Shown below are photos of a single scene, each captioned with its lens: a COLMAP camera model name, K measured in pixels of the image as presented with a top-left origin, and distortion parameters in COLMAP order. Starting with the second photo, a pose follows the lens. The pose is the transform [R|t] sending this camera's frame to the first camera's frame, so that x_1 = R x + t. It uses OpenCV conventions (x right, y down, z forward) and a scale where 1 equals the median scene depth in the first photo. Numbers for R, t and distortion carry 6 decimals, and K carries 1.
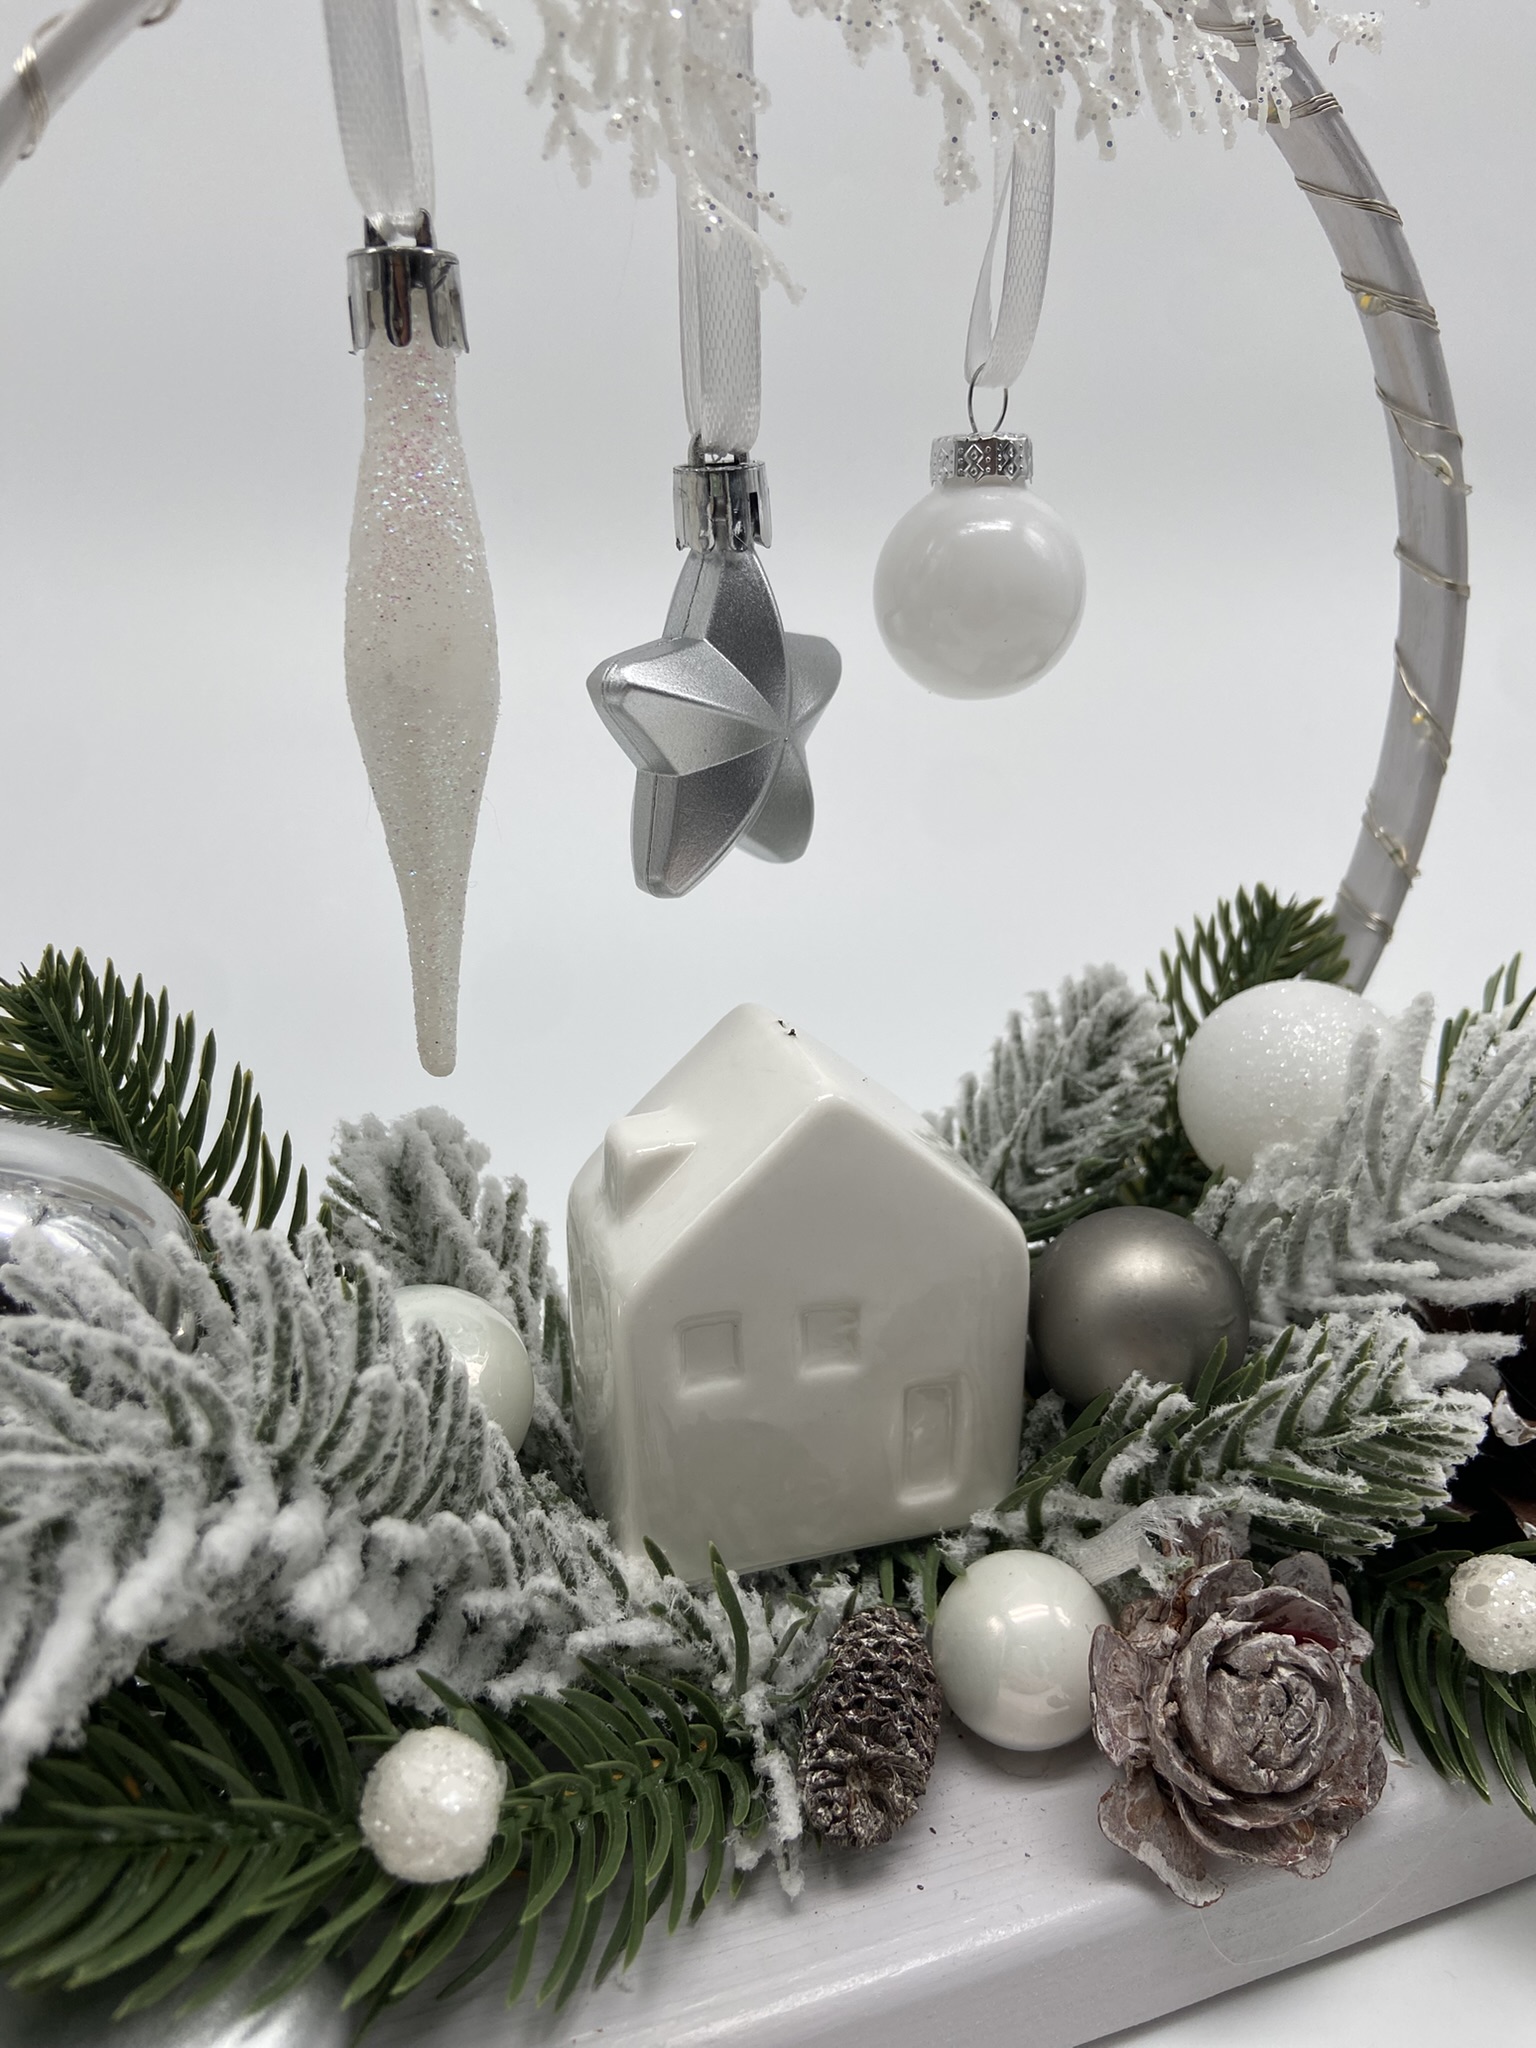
lens RADIAL K [[1636.8, 0, 768.0], [0, 1636.8, 1024.0], [0, 0, 1]] dist [0.153177, -0.241184]
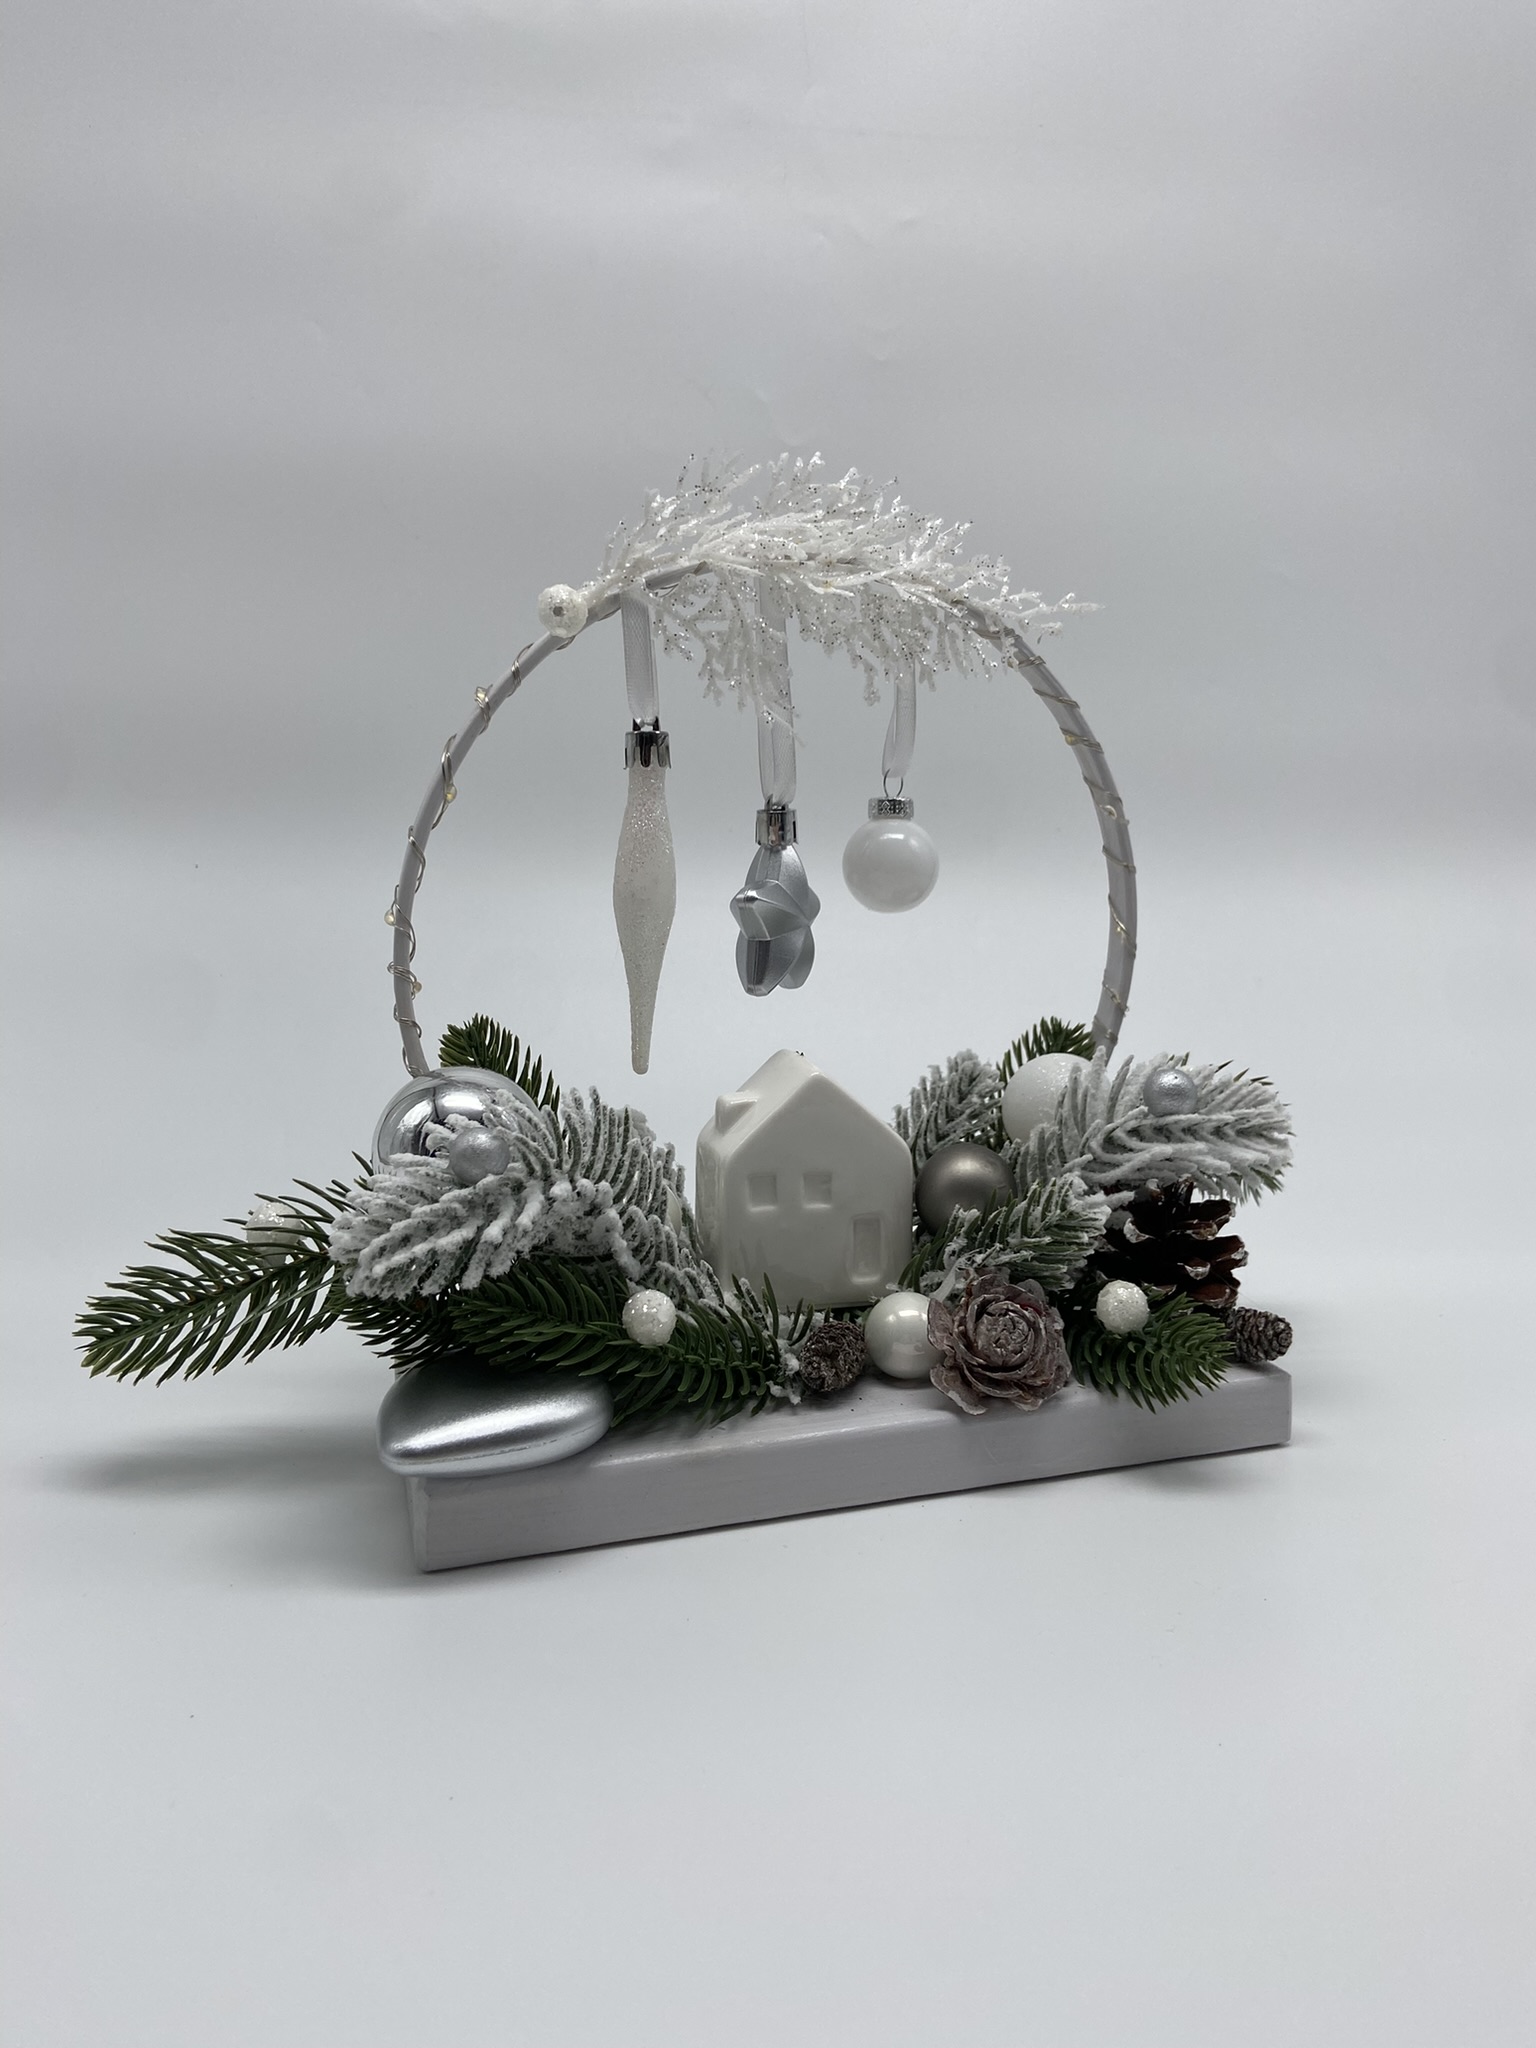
lens RADIAL K [[1636.8, 0, 768.0], [0, 1636.8, 1024.0], [0, 0, 1]] dist [0.153177, -0.241184]
pose [[0.998981, 0.003273, -0.045024, 0.069197], [-0.012060, 0.980467, -0.196313, 0.406455], [0.043502, 0.196656, 0.979507, -1.187987]]
